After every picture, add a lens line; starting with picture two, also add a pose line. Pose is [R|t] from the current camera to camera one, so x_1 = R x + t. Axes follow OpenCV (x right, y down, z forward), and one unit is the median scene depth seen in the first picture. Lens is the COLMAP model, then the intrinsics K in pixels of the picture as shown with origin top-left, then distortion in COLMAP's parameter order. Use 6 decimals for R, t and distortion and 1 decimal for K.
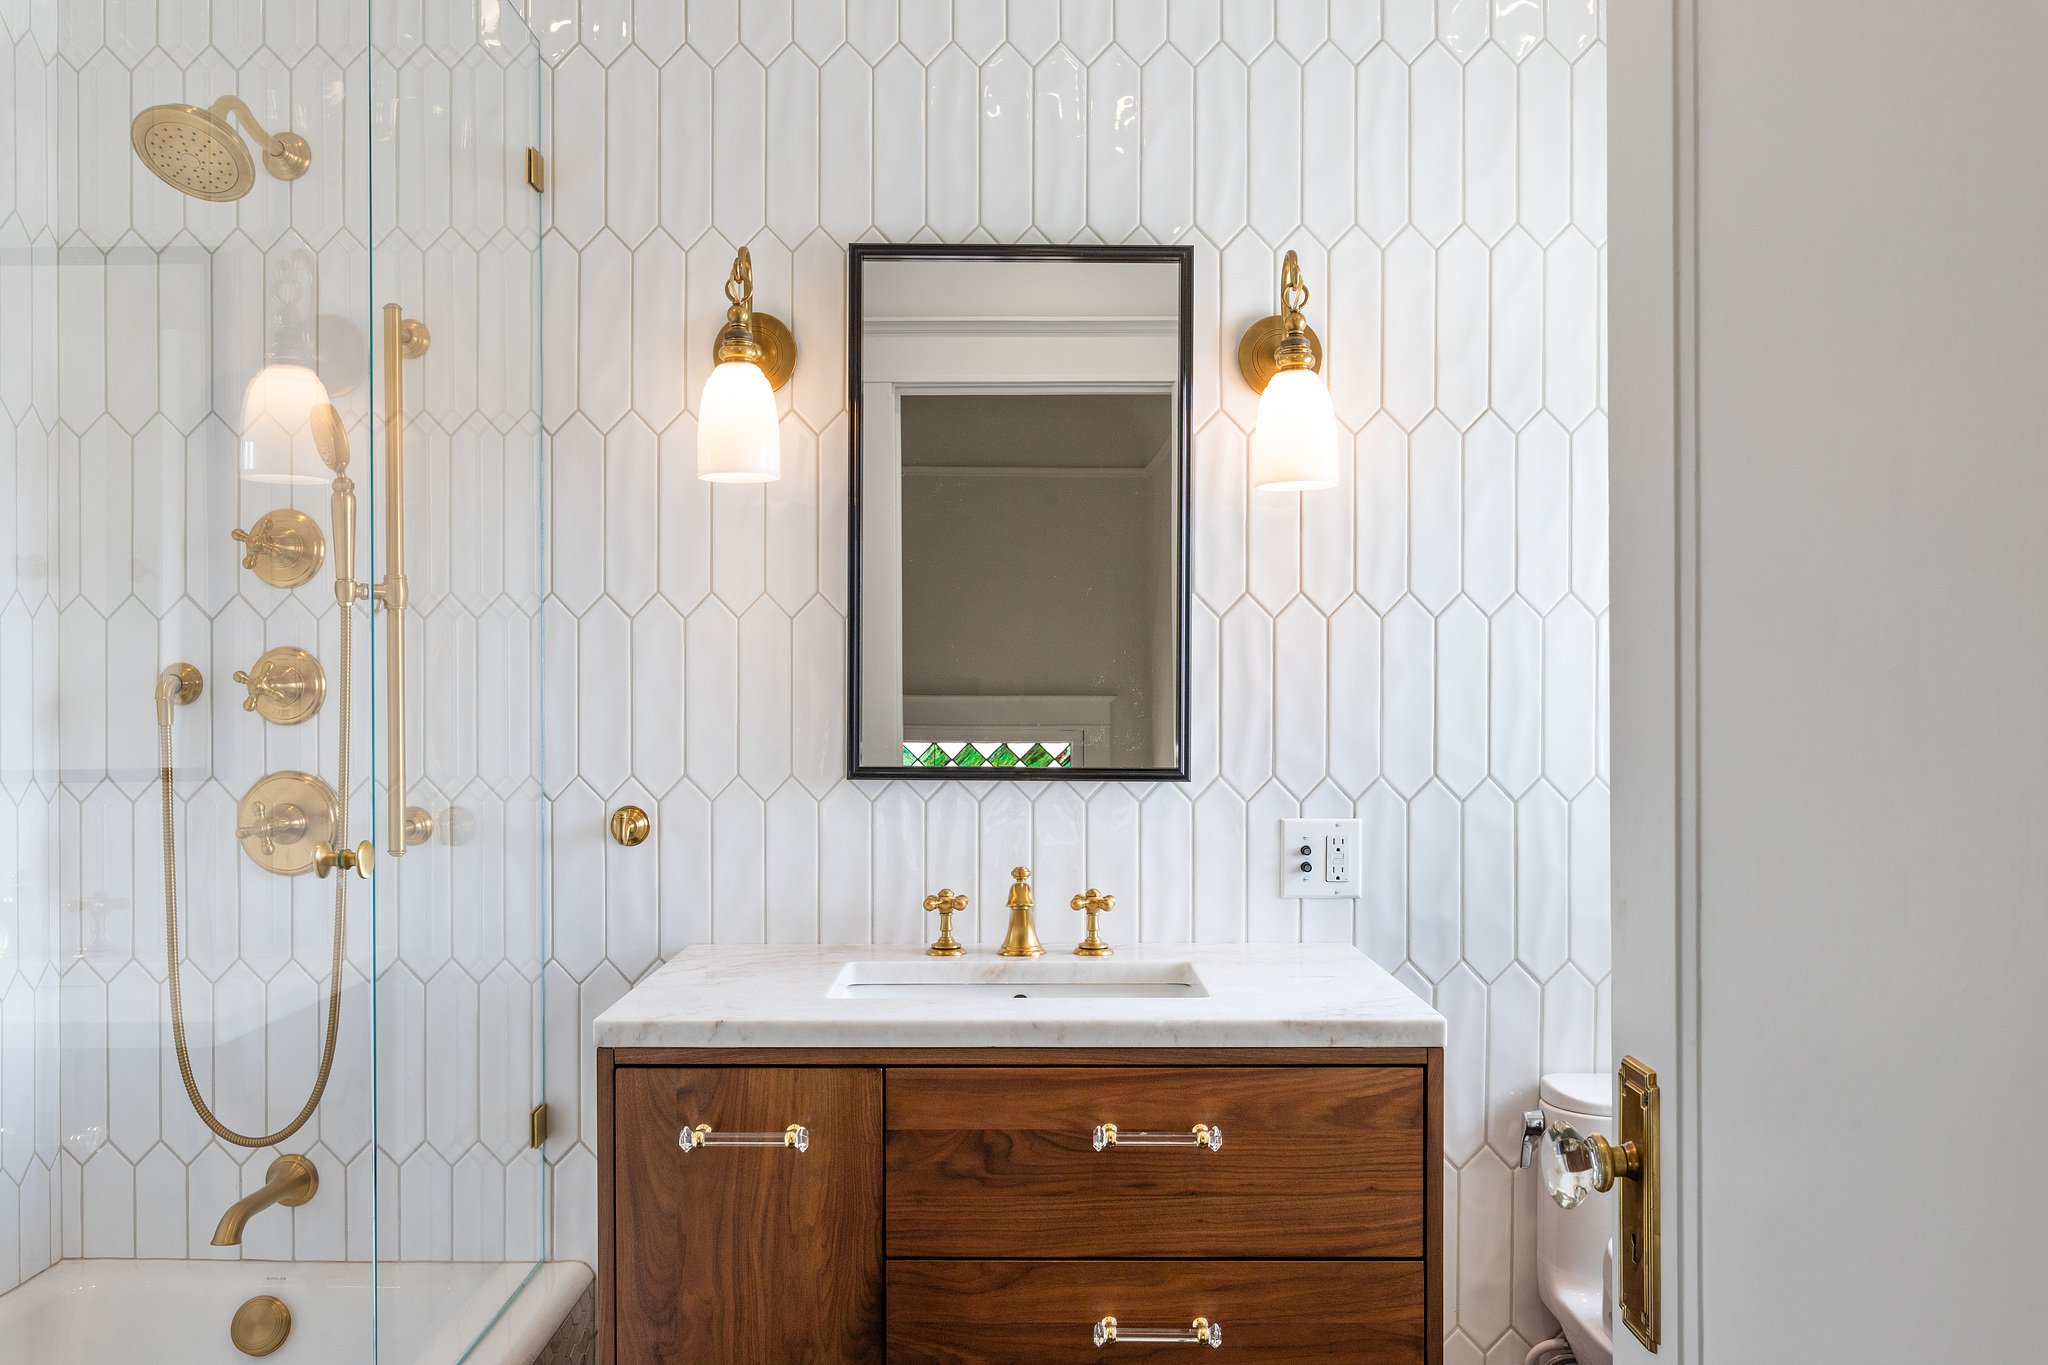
lens RADIAL K [[1702.6, 0, 1003.3], [0, 1702.6, 695.0], [0, 0, 1]] dist [-0.003588, 0.006071]
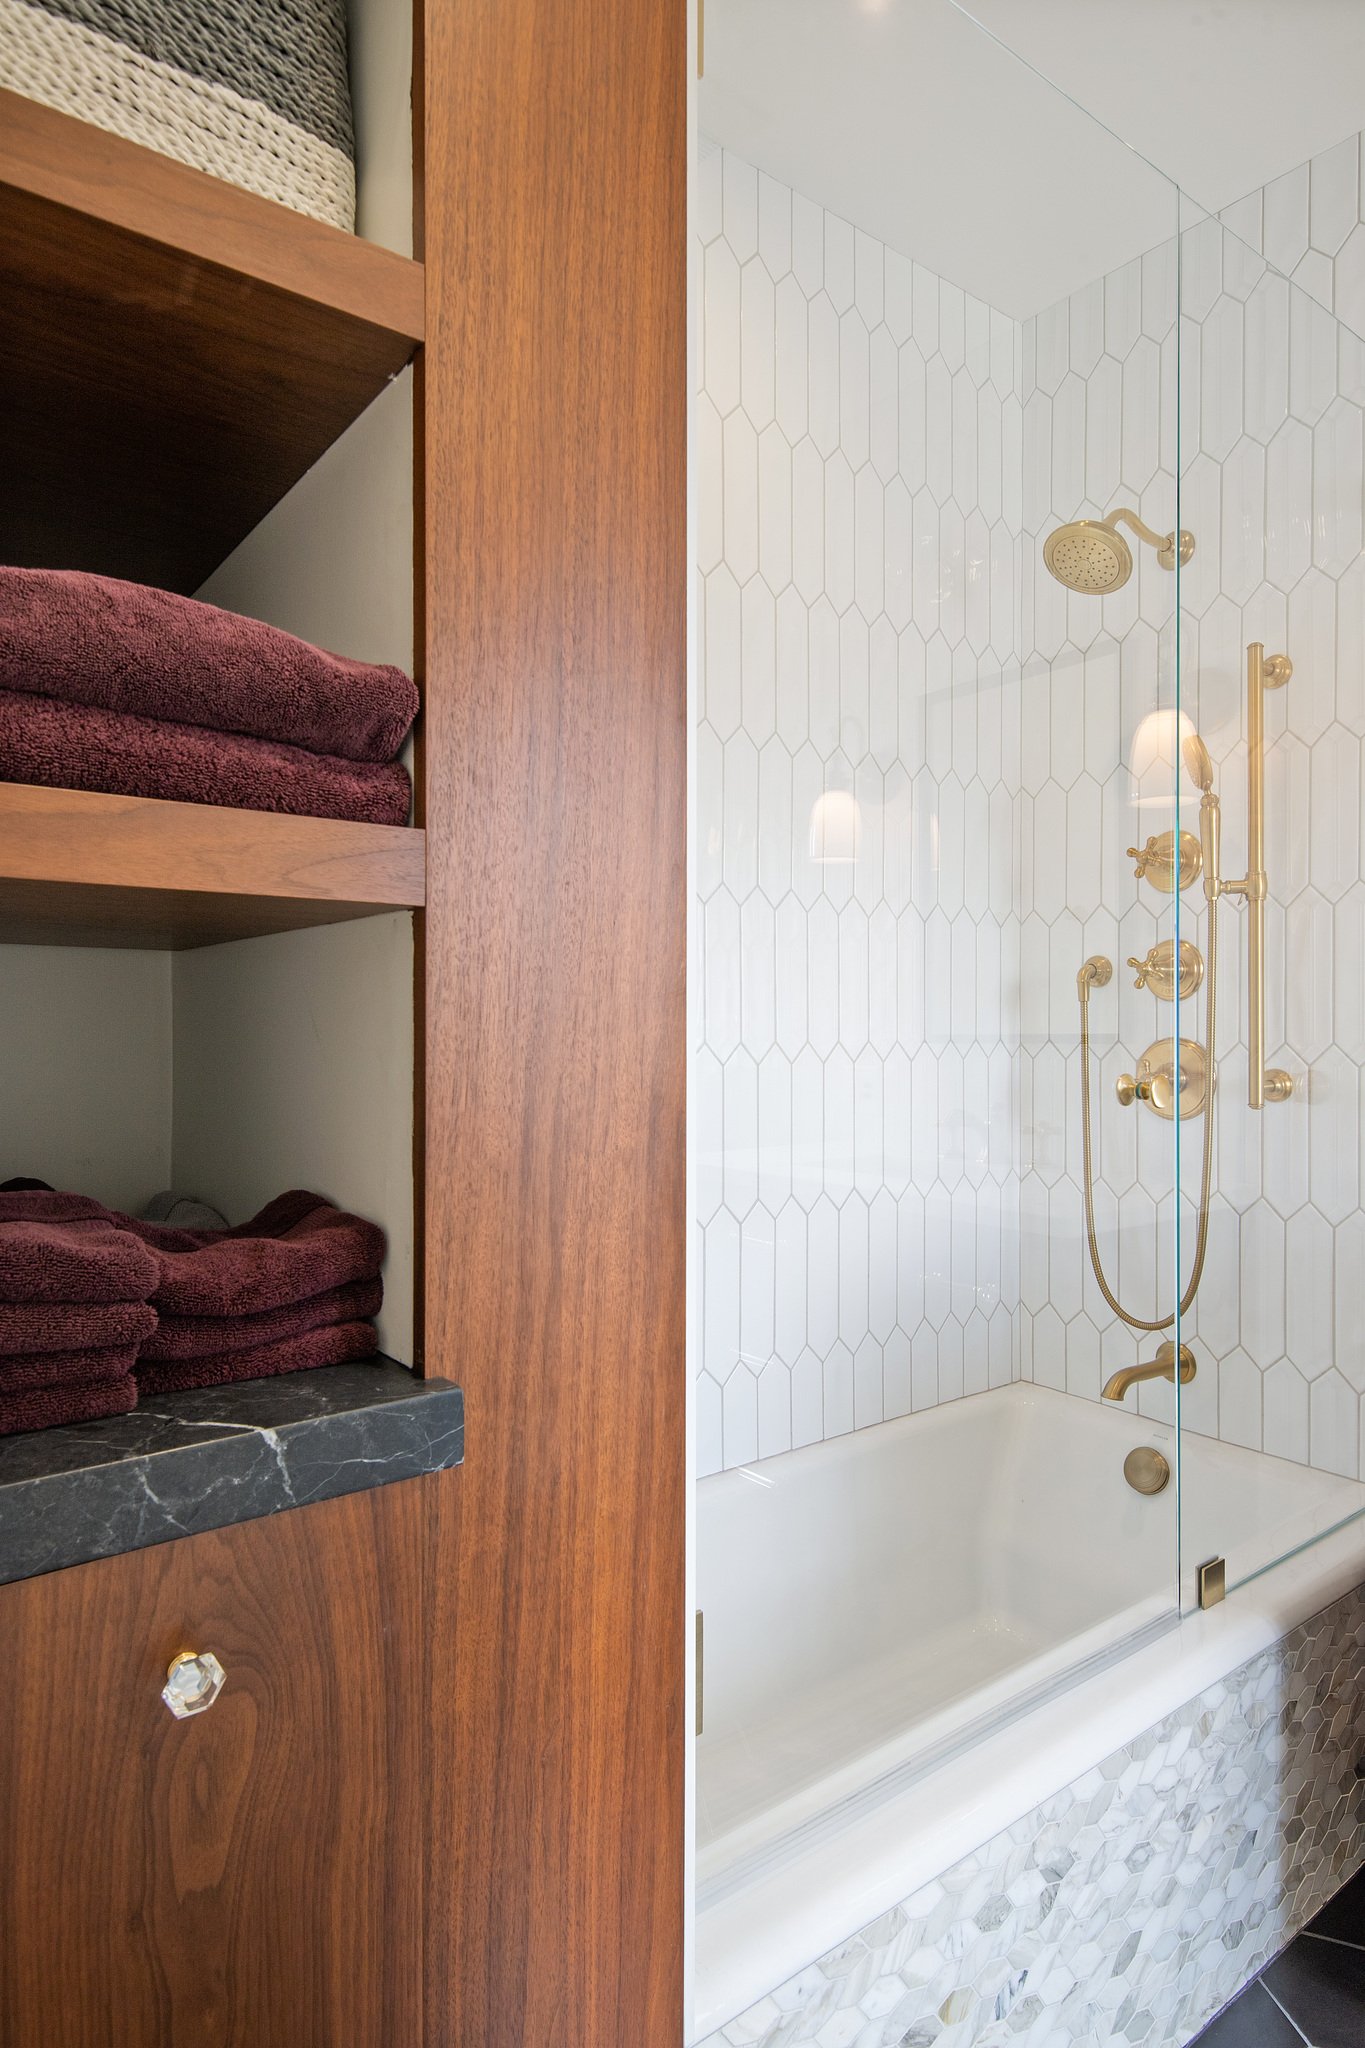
lens RADIAL K [[1155.5, 0, 678.9], [0, 1155.5, 1025.5], [0, 0, 1]] dist [0.015989, -0.008831]
pose [[0.616172, 0.003481, -0.787604, 0.031607], [-0.004998, 0.999987, 0.000510, 0.038098], [0.787596, 0.003622, 0.616182, 0.185567]]
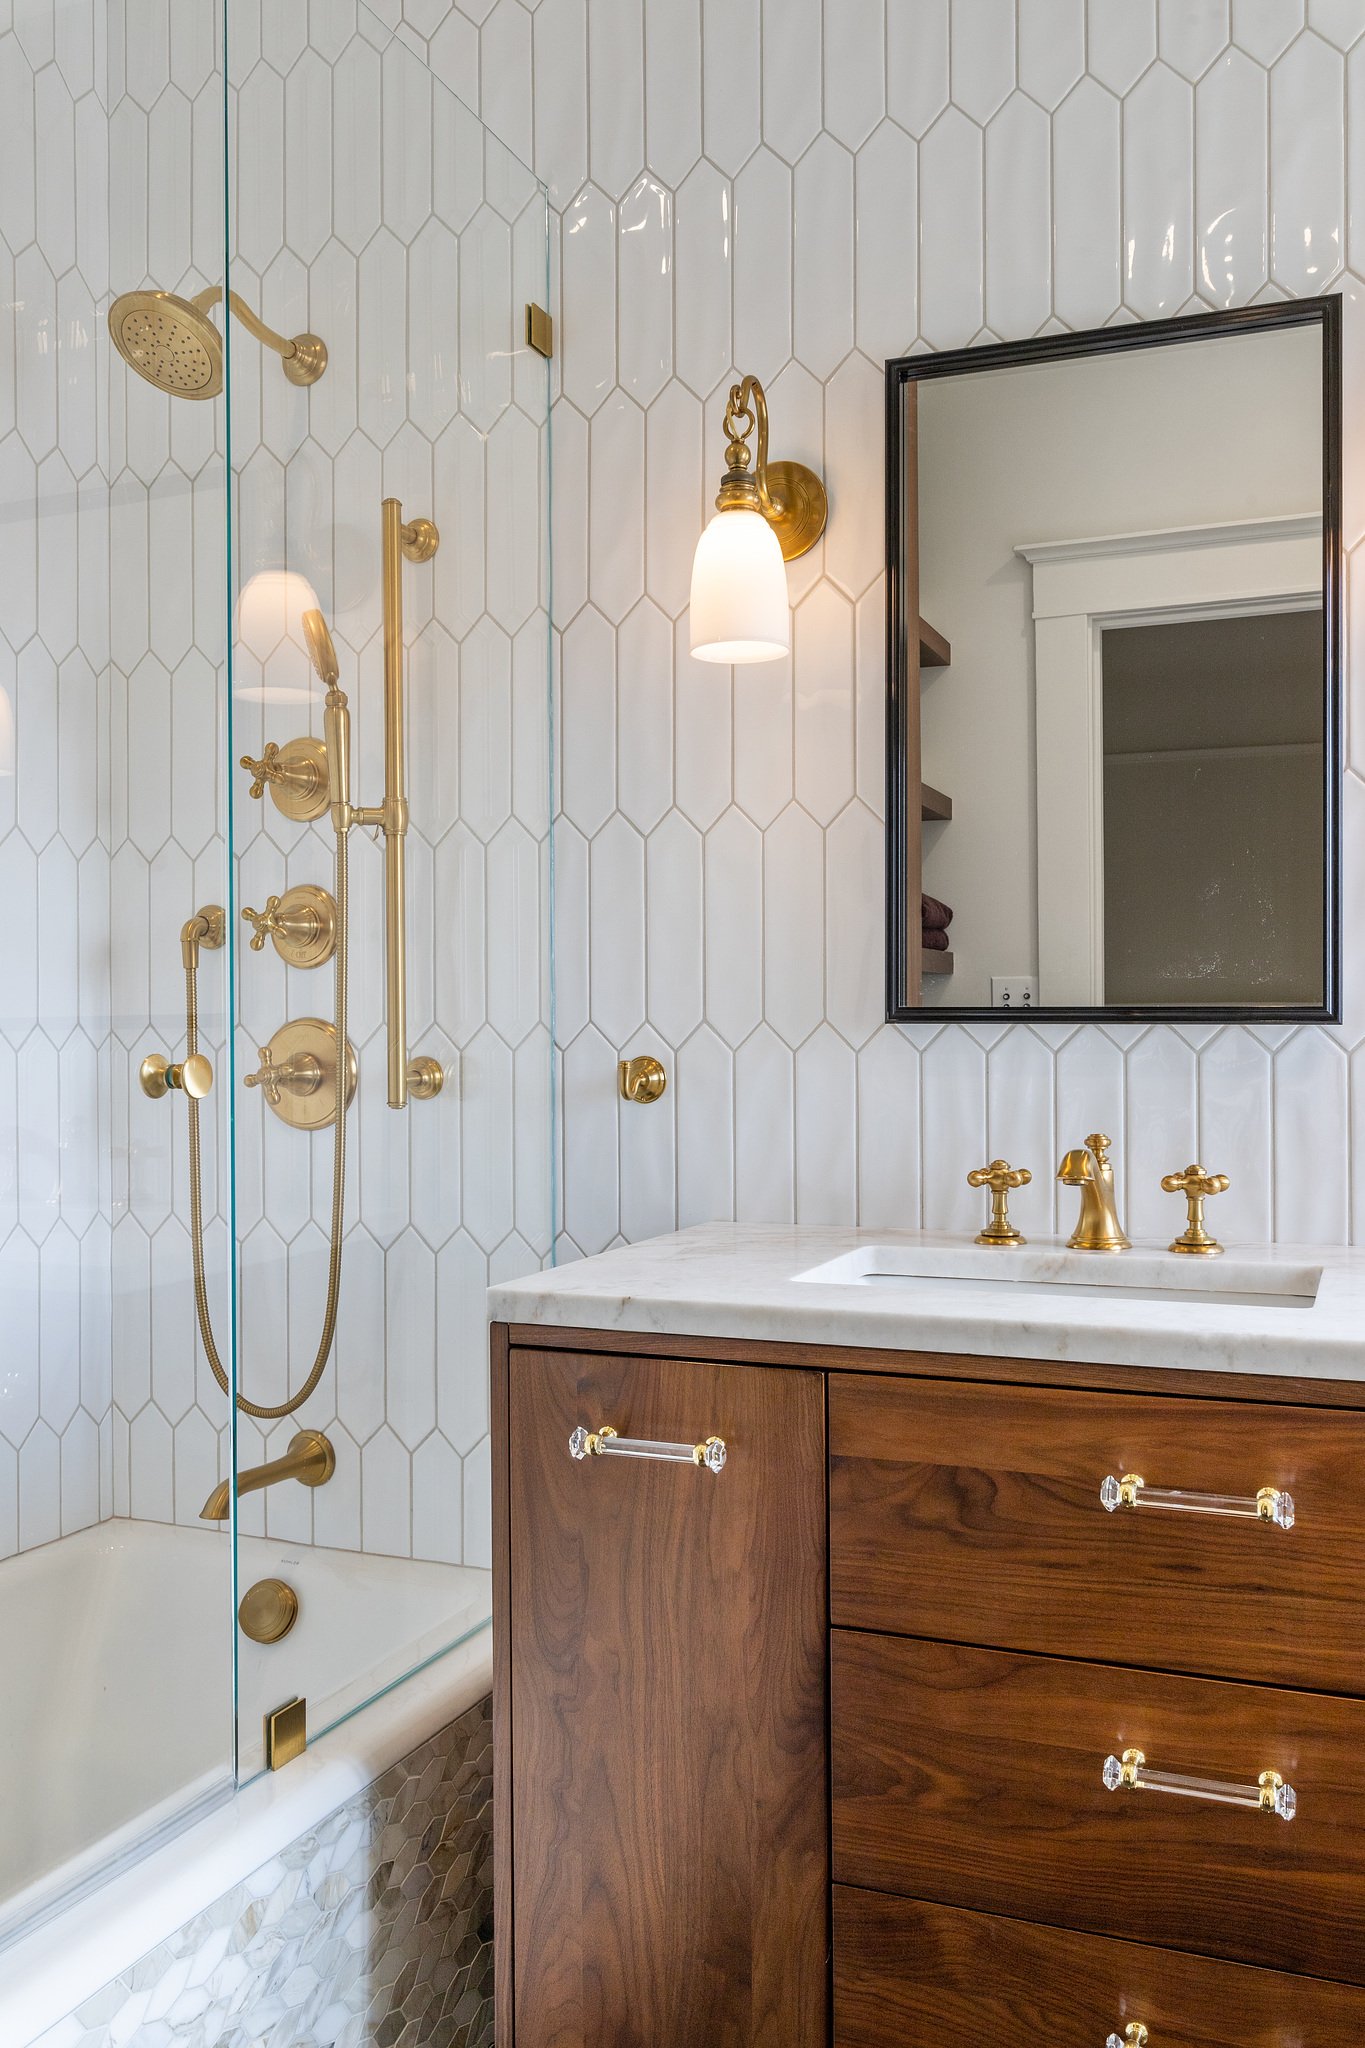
lens RADIAL K [[1702.6, 0, 681.8], [0, 1702.6, 1016.7], [0, 0, 1]] dist [-0.003588, 0.006071]
pose [[0.927998, -0.004871, -0.372554, 0.120563], [0.002047, 0.999966, -0.007976, 0.053370], [0.372581, 0.006639, 0.927976, 0.217399]]
